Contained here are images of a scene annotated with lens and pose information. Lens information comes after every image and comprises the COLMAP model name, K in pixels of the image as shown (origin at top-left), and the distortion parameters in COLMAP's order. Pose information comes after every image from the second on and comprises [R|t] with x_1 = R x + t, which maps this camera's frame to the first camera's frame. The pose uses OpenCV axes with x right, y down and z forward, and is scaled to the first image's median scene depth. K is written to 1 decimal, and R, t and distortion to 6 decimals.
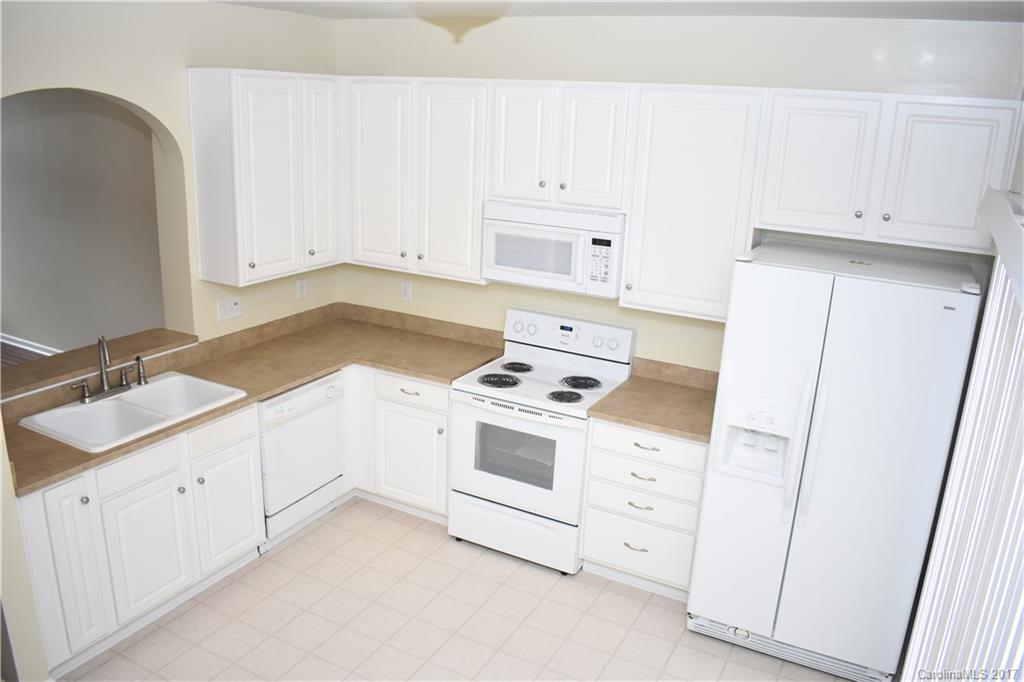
lens RADIAL K [[798.6, 0, 512.0], [0, 798.6, 341.0], [0, 0, 1]] dist [-0.096170, 0.017229]
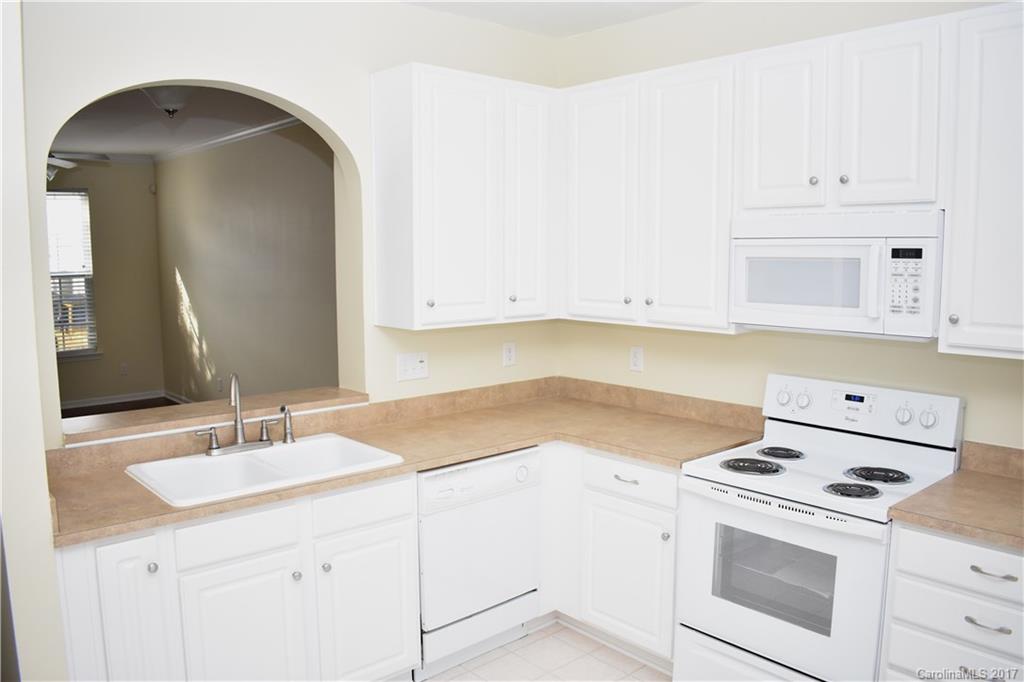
lens RADIAL K [[798.6, 0, 512.0], [0, 798.6, 341.0], [0, 0, 1]] dist [-0.096170, 0.017229]
pose [[0.939311, -0.002760, -0.343056, 0.024174], [-0.058761, 0.983896, -0.168807, 0.071164], [0.337998, 0.178721, 0.924022, 0.282743]]
